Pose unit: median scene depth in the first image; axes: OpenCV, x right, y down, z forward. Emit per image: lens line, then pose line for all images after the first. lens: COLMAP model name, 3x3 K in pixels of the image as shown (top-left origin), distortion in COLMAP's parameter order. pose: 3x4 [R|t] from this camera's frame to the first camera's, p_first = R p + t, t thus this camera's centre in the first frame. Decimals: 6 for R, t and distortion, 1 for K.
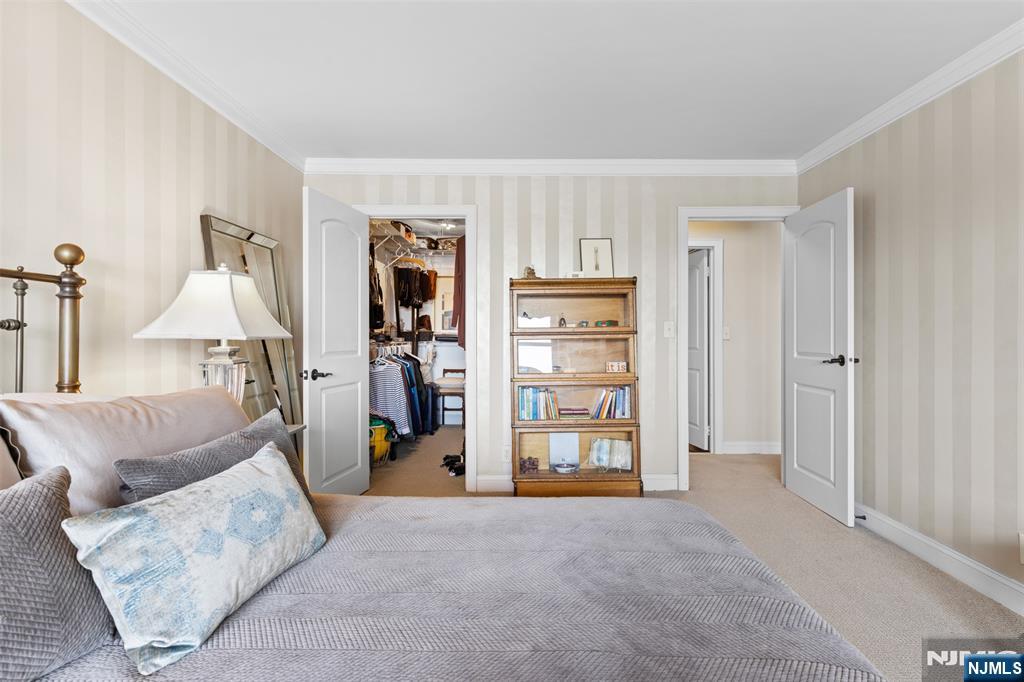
lens RADIAL K [[504.1, 0, 509.3], [0, 504.1, 336.4], [0, 0, 1]] dist [0.002048, 0.000751]
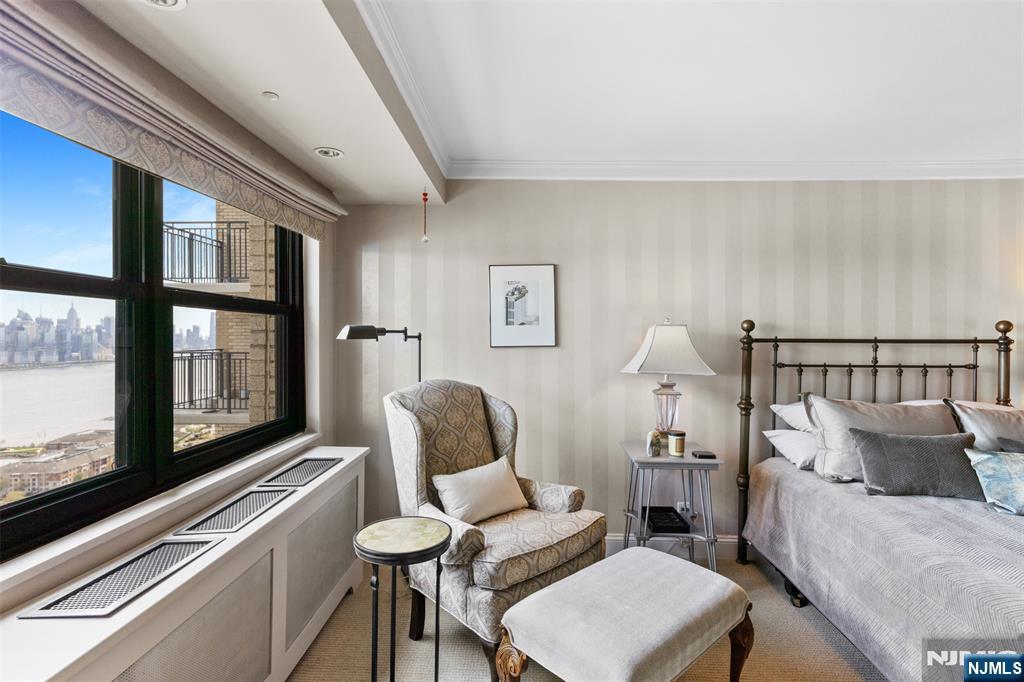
lens RADIAL K [[501.1, 0, 514.7], [0, 501.1, 330.6], [0, 0, 1]] dist [-0.001154, 0.000302]
pose [[-0.018408, -0.011030, -0.999770, 0.441980], [-0.002009, 0.999938, -0.010995, -0.059380], [0.999829, 0.001806, -0.018429, -0.330722]]
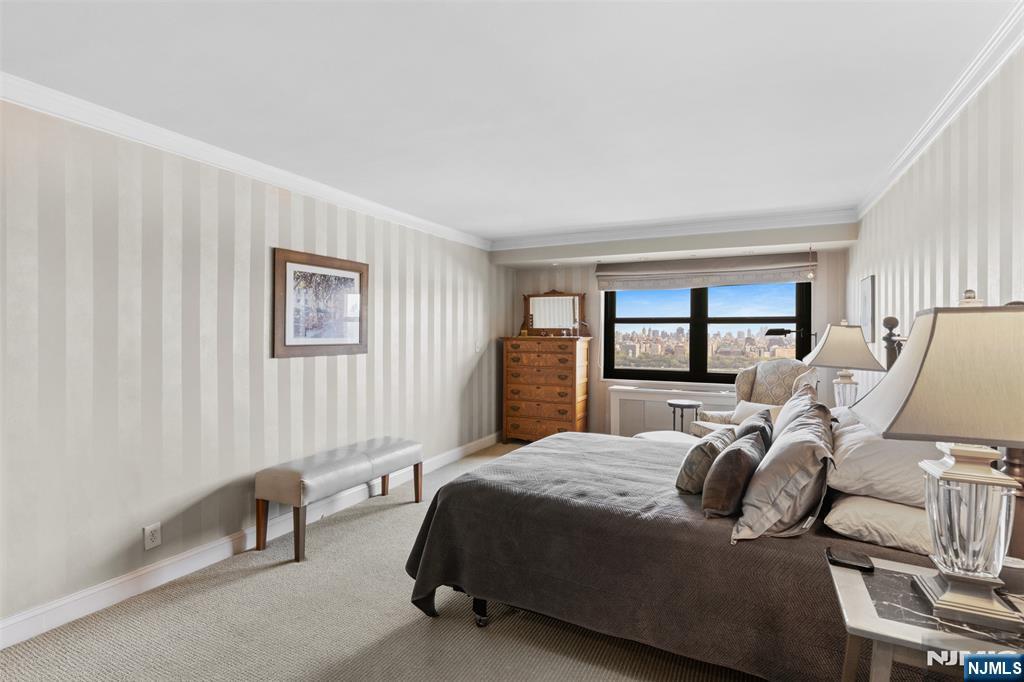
lens RADIAL K [[501.1, 0, 514.7], [0, 501.1, 330.6], [0, 0, 1]] dist [-0.001154, 0.000302]
pose [[-0.901875, -0.000208, 0.431996, -0.217626], [-0.002910, 0.999980, -0.005593, -0.059262], [-0.431987, -0.006302, -0.901858, 1.024699]]
